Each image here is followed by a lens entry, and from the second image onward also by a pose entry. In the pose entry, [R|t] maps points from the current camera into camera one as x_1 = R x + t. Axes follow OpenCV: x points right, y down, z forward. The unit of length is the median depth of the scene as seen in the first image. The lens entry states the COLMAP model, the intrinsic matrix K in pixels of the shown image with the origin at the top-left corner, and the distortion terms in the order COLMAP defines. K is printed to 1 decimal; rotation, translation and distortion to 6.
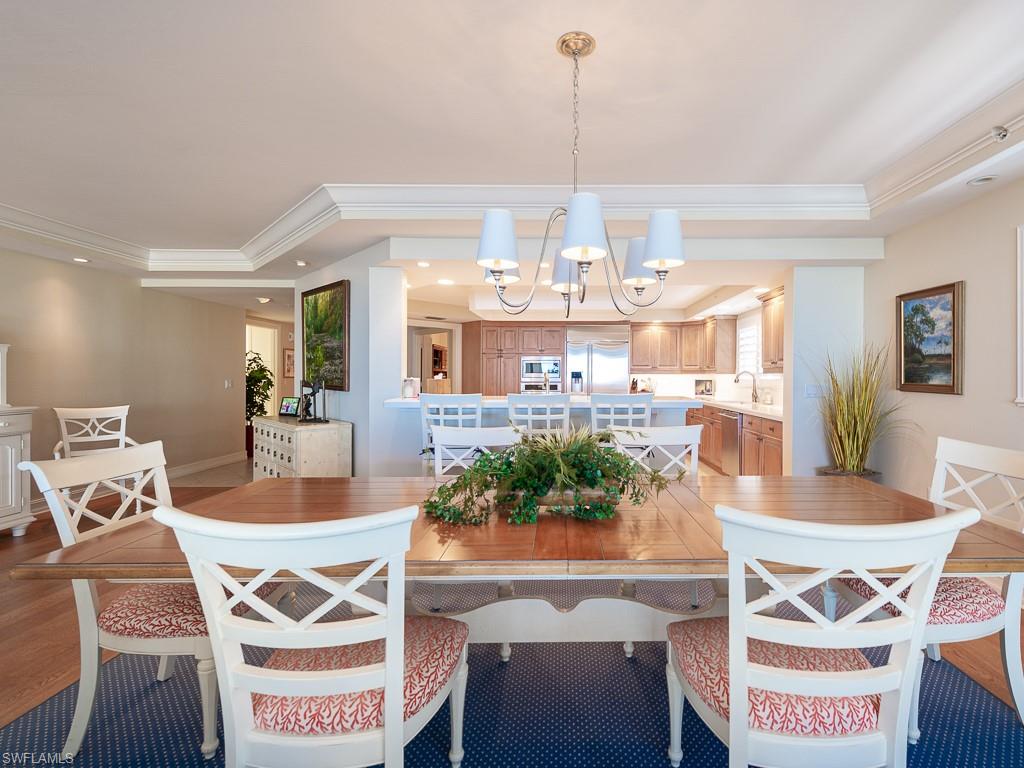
lens RADIAL K [[450.2, 0, 512.4], [0, 450.2, 380.5], [0, 0, 1]] dist [0.024682, -0.000197]
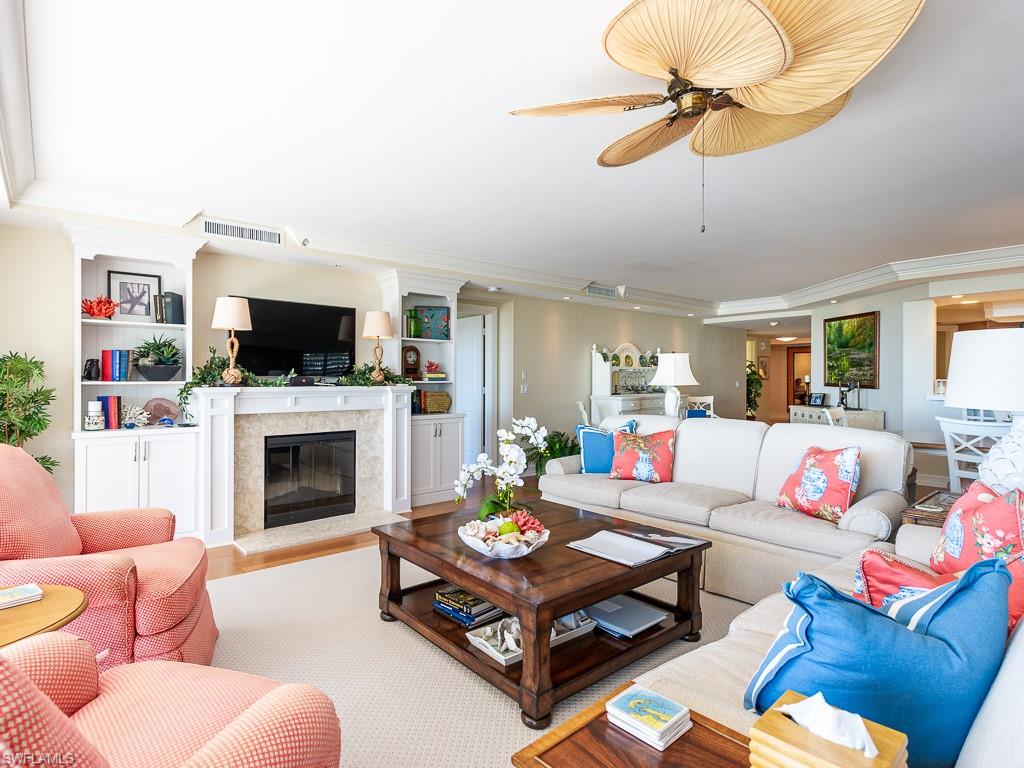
lens RADIAL K [[461.0, 0, 507.2], [0, 461.0, 378.9], [0, 0, 1]] dist [-0.002351, -0.000350]
pose [[0.667787, -0.002144, -0.744350, -0.062940], [-0.006453, 0.999942, -0.008669, 0.010500], [0.744325, 0.010592, 0.667734, -0.751165]]
